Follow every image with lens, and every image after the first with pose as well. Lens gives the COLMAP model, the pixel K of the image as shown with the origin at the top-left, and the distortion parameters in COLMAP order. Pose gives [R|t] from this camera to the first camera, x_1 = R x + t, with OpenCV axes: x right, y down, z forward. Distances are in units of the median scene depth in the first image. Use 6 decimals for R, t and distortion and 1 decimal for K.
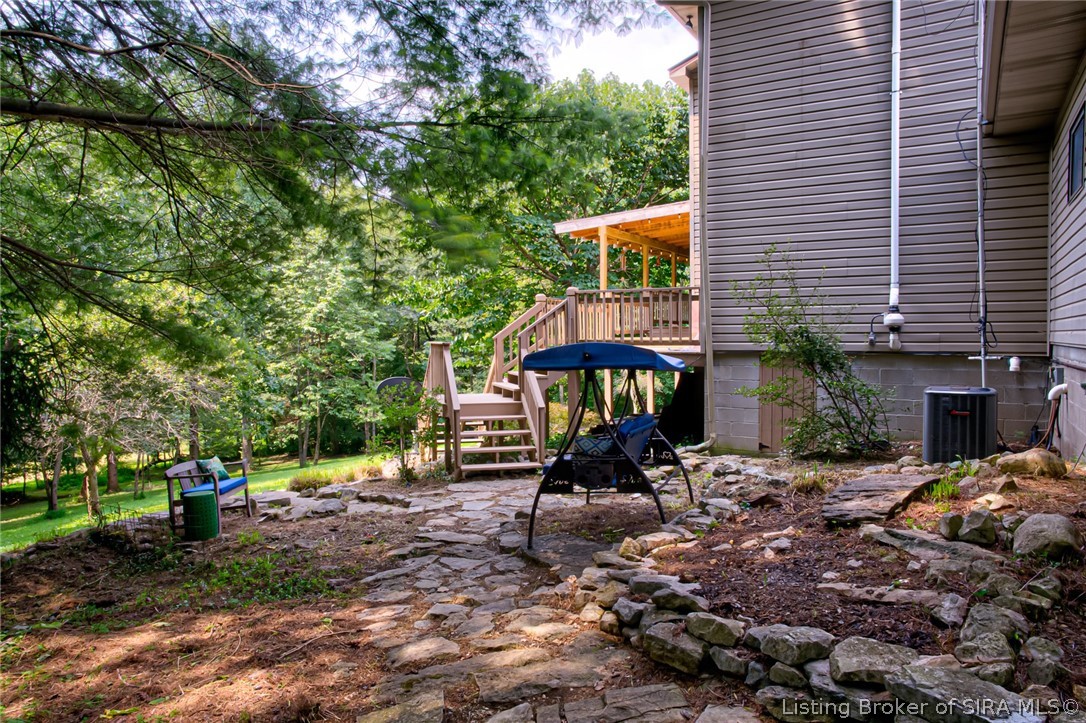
lens RADIAL K [[738.7, 0, 543.4], [0, 738.7, 361.4], [0, 0, 1]] dist [-0.015249, 0.019330]
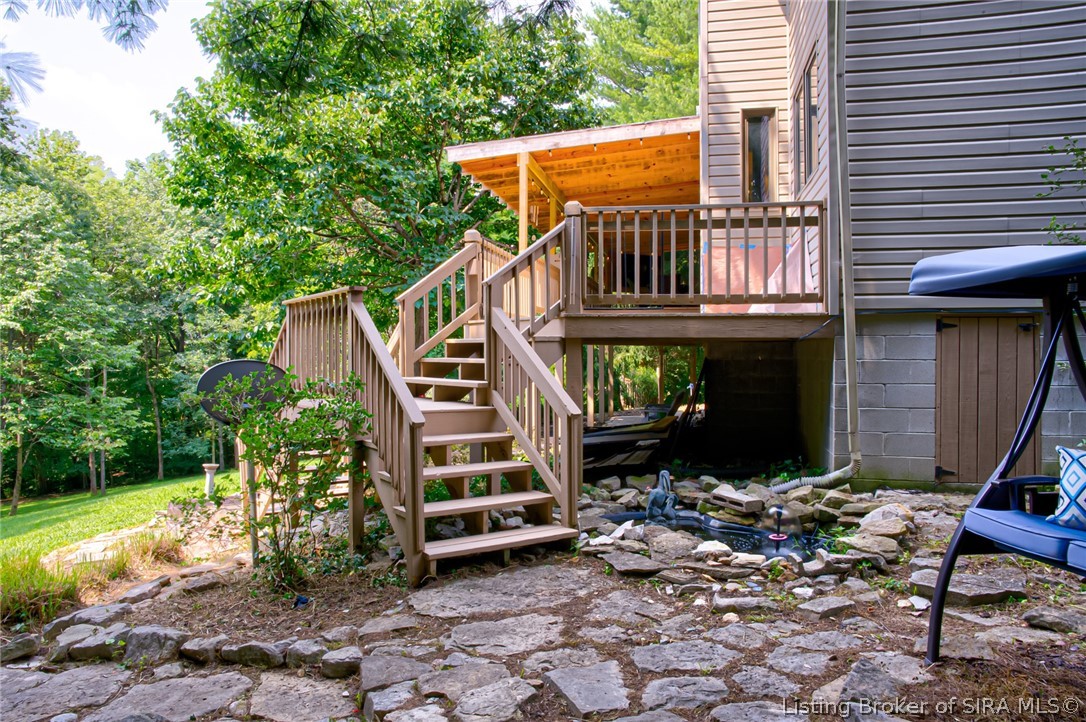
lens RADIAL K [[738.7, 0, 541.8], [0, 738.7, 358.9], [0, 0, 1]] dist [-0.015249, 0.019330]
pose [[0.947750, 0.002365, 0.319004, -0.065261], [0.006330, 0.999636, -0.026218, 0.013438], [-0.318950, 0.026867, 0.947391, 0.190795]]
